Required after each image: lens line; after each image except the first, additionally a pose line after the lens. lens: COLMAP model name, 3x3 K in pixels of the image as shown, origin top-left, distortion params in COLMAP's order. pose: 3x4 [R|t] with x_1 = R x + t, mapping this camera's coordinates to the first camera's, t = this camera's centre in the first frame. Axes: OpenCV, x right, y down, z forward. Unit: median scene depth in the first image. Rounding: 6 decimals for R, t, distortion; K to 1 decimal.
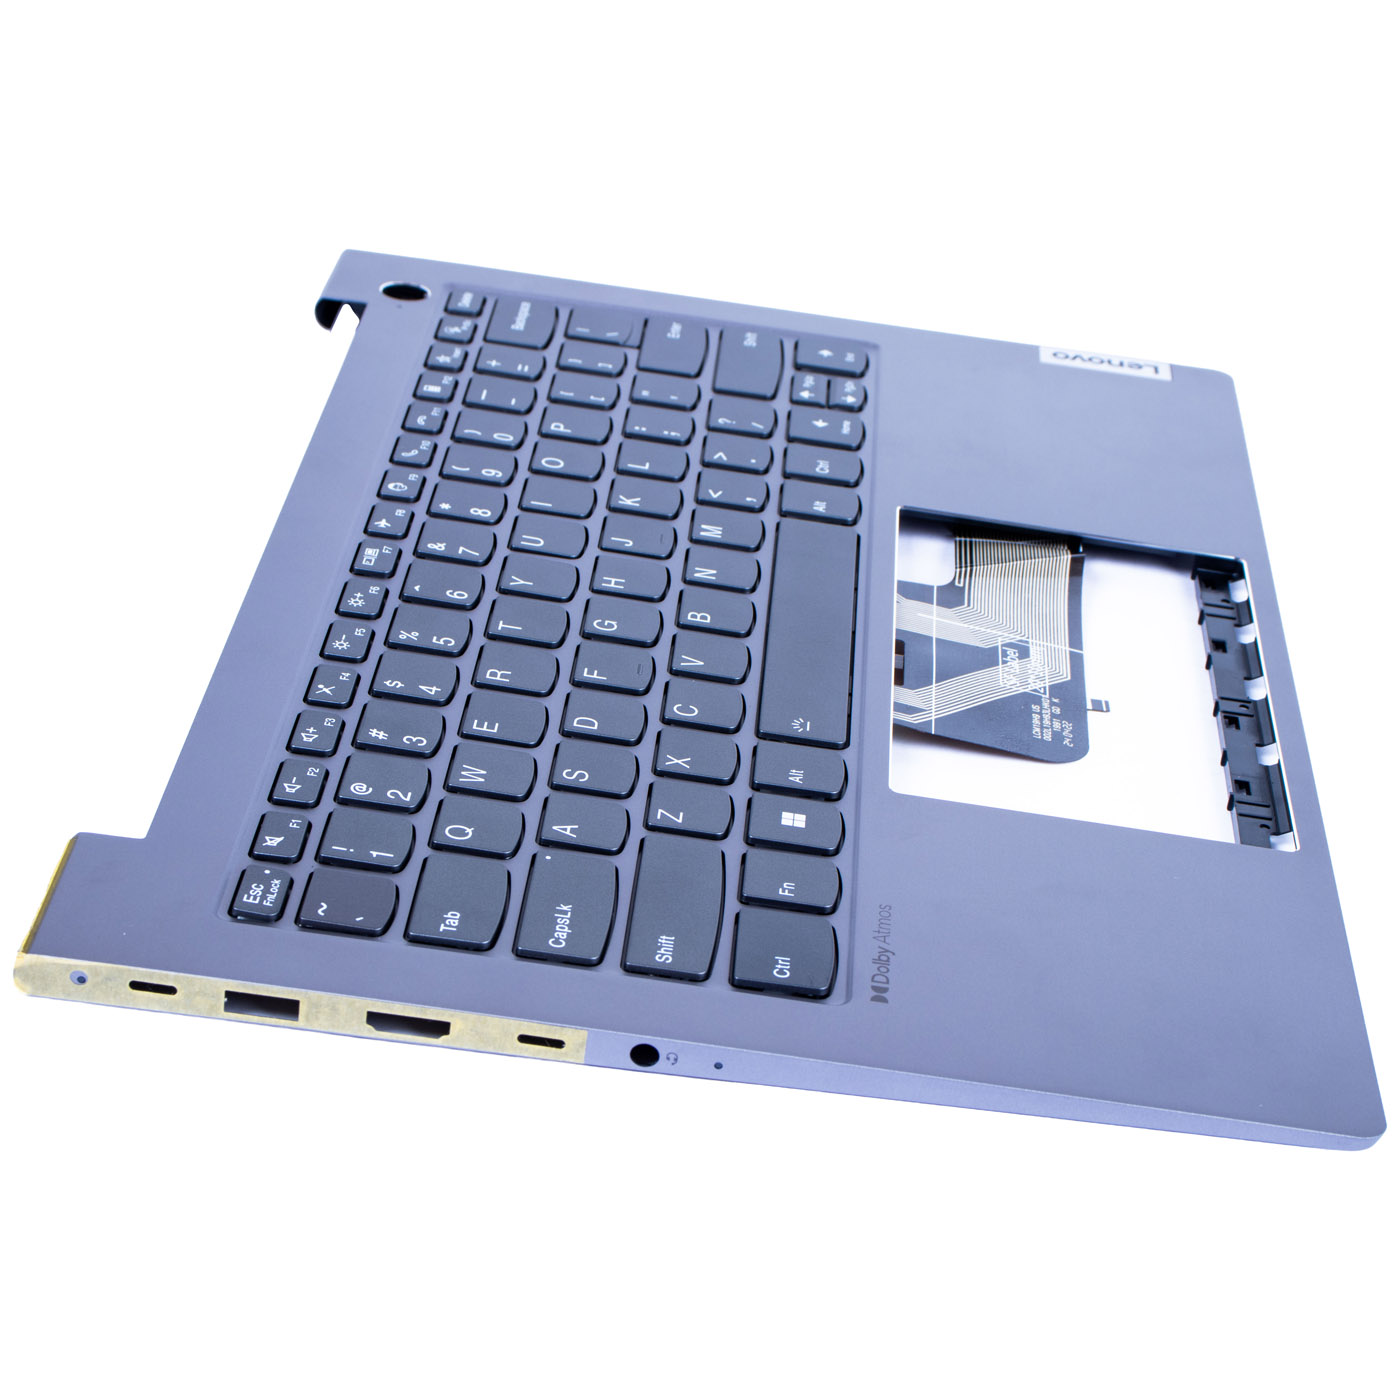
lens RADIAL K [[3258.3, 0, 700.0], [0, 3258.3, 700.0], [0, 0, 1]] dist [0.094506, 0.105666]
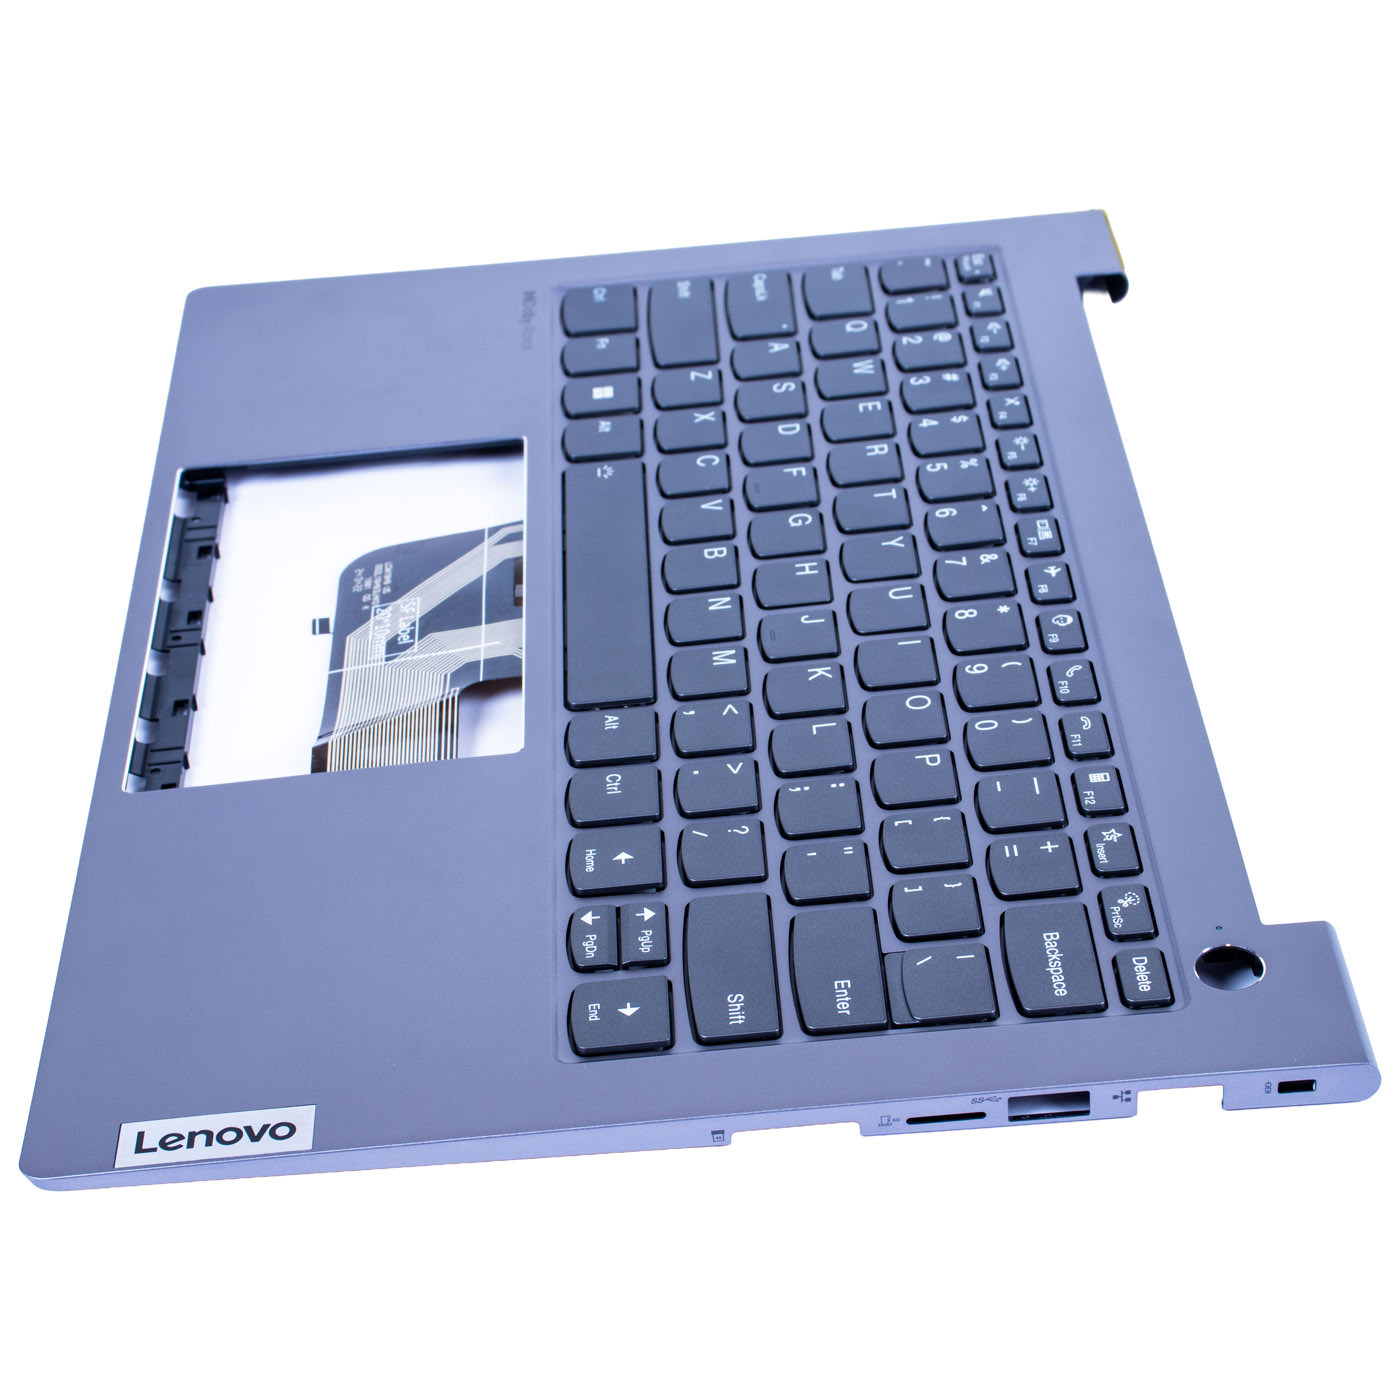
lens RADIAL K [[3258.3, 0, 700.0], [0, 3258.3, 700.0], [0, 0, 1]] dist [0.094506, 0.105666]
pose [[-0.993497, 0.024053, -0.111286, 0.119340], [-0.088817, 0.447827, 0.889698, -0.913423], [0.071237, 0.893797, -0.442779, 1.488987]]
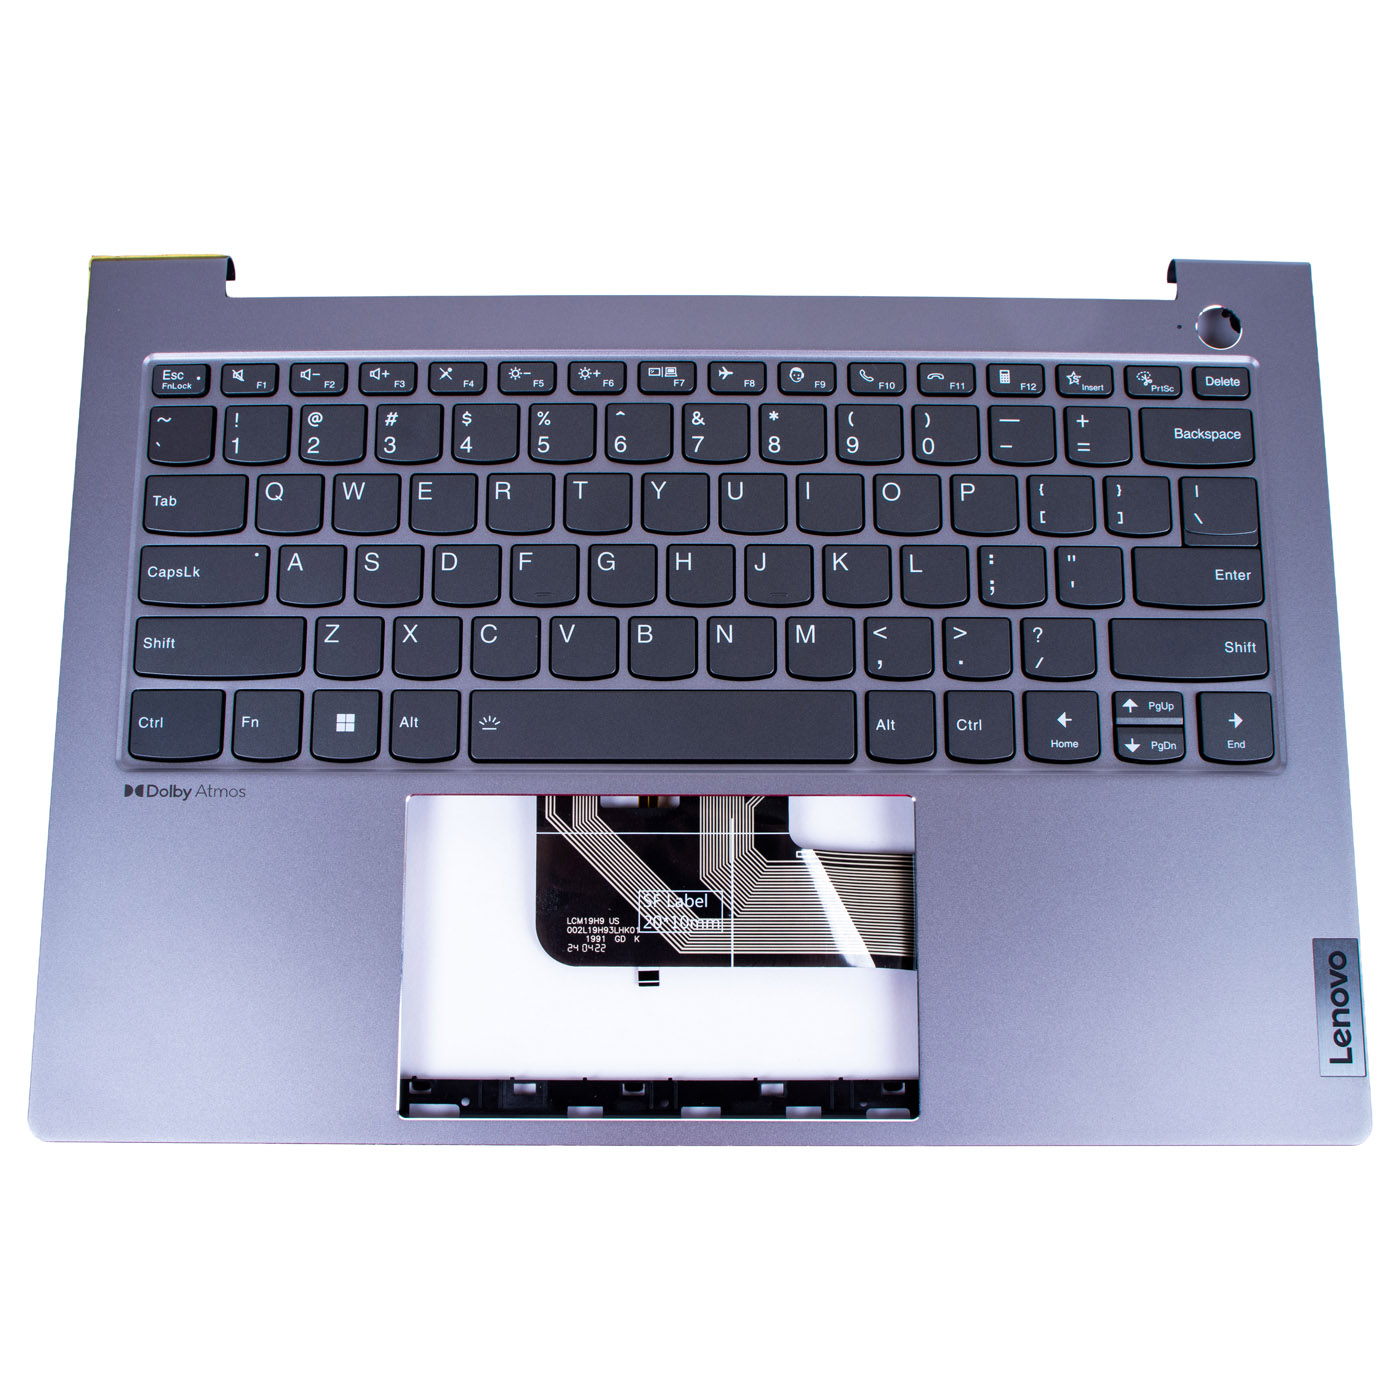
lens RADIAL K [[1870.3, 0, 665.9], [0, 1870.3, 702.2], [0, 0, 1]] dist [-0.097275, 0.102270]
pose [[0.059452, 0.945328, -0.320655, 0.246035], [-0.474458, 0.309380, 0.824120, -0.591556], [0.878268, 0.103141, 0.466912, 0.682034]]
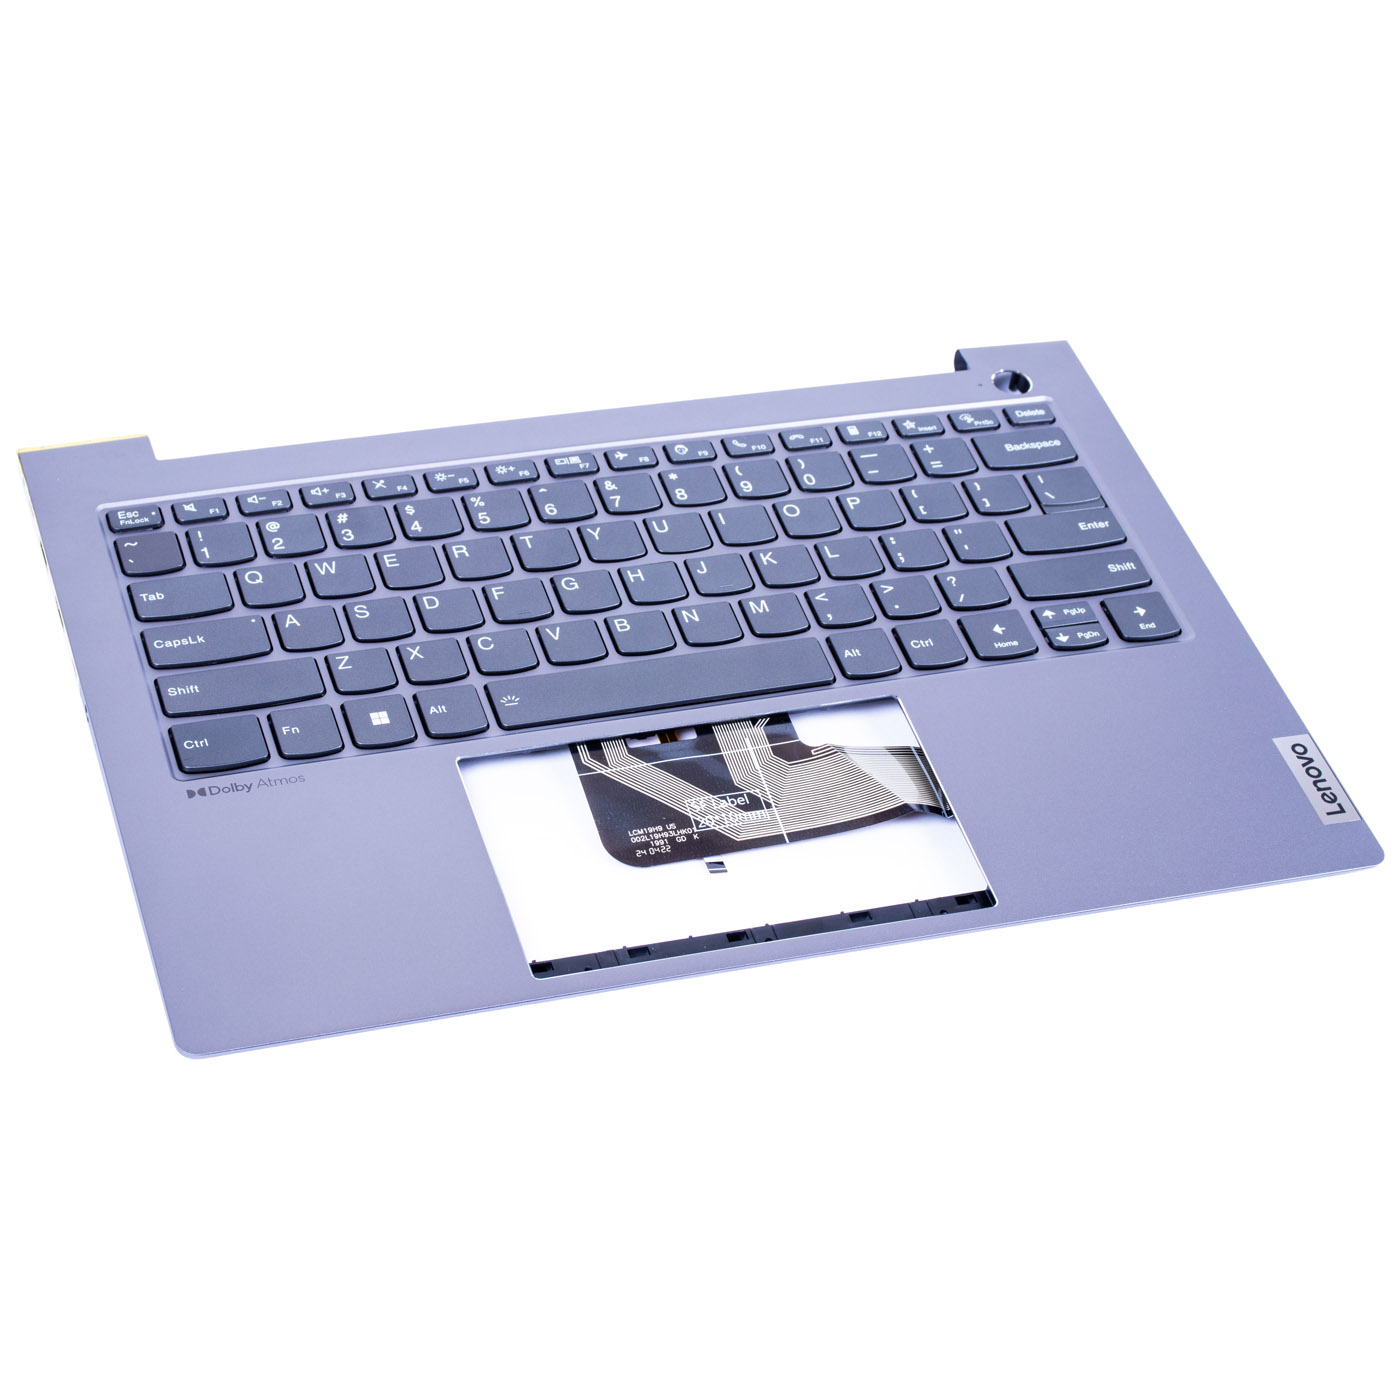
lens RADIAL K [[3396.3, 0, 632.7], [0, 3396.3, 699.4], [0, 0, 1]] dist [0.230692, -0.354963]
pose [[0.360323, 0.580051, -0.730553, 1.034954], [-0.507709, 0.778949, 0.368064, -0.515679], [0.782559, 0.238286, 0.575170, 0.206438]]
